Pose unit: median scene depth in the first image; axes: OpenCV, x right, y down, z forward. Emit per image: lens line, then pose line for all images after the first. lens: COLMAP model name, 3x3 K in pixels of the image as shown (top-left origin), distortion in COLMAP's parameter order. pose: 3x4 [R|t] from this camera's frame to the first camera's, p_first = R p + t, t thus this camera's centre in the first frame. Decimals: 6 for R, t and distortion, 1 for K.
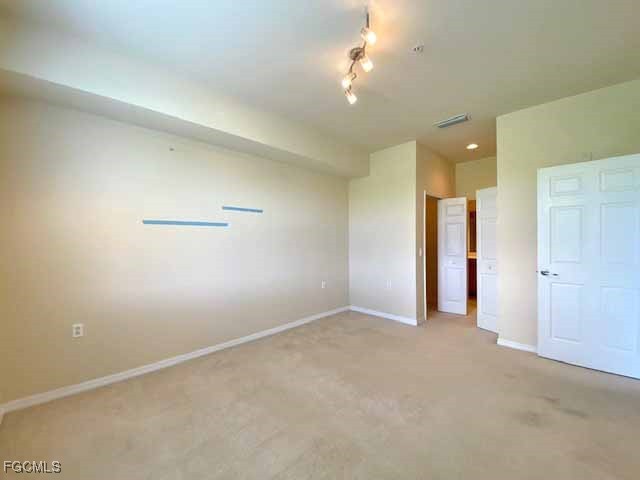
lens RADIAL K [[259.5, 0, 320.2], [0, 259.5, 241.9], [0, 0, 1]] dist [-0.014202, -0.003958]
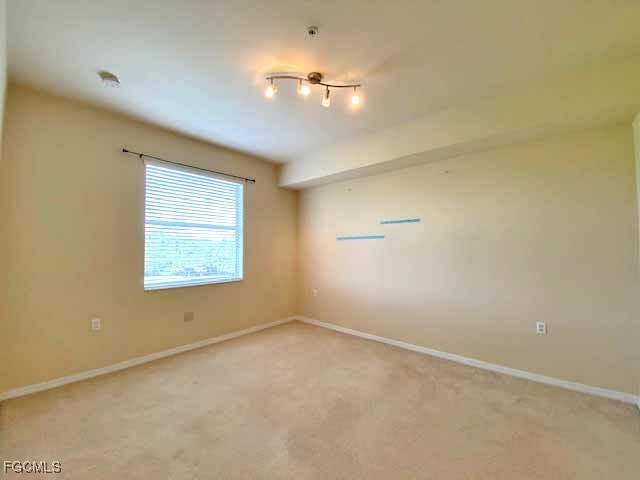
lens RADIAL K [[259.5, 0, 346.9], [0, 259.5, 233.3], [0, 0, 1]] dist [-0.014202, -0.003958]
pose [[0.122831, -0.049869, -0.991174, 0.788825], [0.001589, 0.998745, -0.050053, -0.022262], [0.992426, 0.004573, 0.122756, 0.676483]]
